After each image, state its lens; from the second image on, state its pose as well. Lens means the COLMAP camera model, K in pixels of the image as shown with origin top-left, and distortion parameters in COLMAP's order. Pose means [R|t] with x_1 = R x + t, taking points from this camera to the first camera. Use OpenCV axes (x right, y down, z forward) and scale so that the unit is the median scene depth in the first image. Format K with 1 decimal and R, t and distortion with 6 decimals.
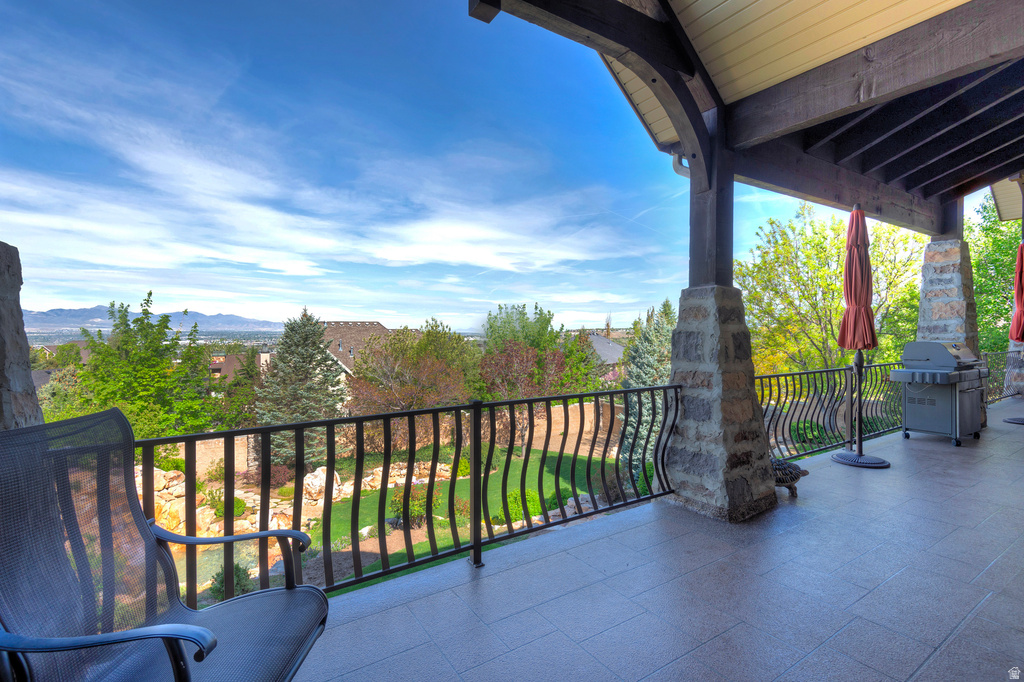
lens RADIAL K [[475.2, 0, 514.0], [0, 475.2, 347.8], [0, 0, 1]] dist [0.042351, -0.019905]
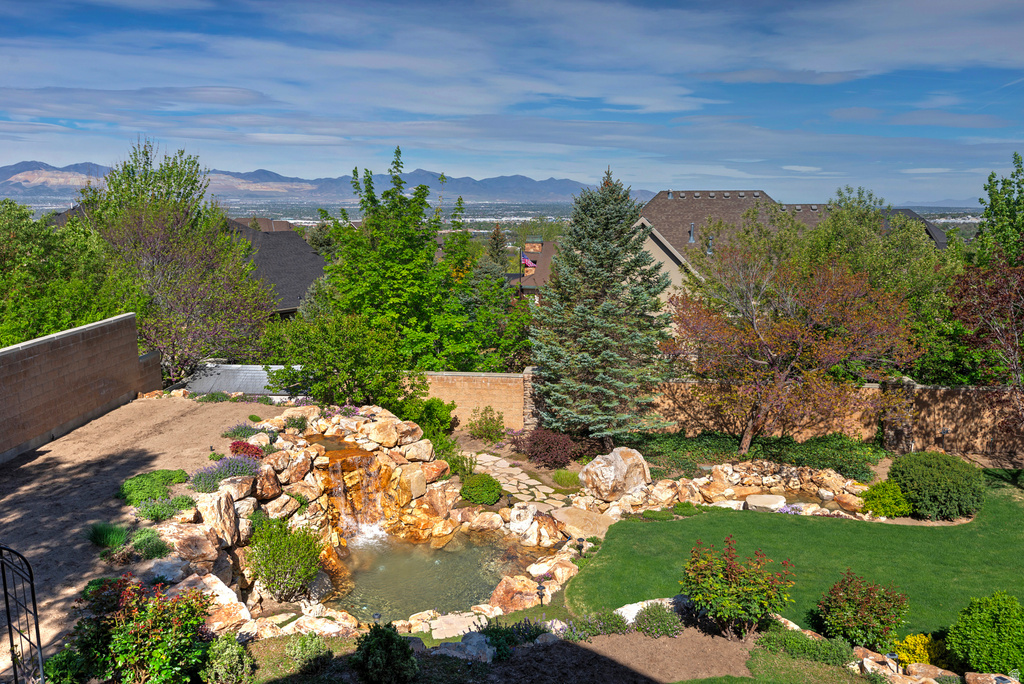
lens RADIAL K [[802.4, 0, 512.0], [0, 802.4, 342.0], [0, 0, 1]] dist [0.044570, -0.007593]
pose [[0.824123, 0.101949, -0.557161, 0.019545], [-0.026262, 0.989488, 0.142211, -0.013259], [0.565802, -0.102567, 0.818137, 0.126943]]
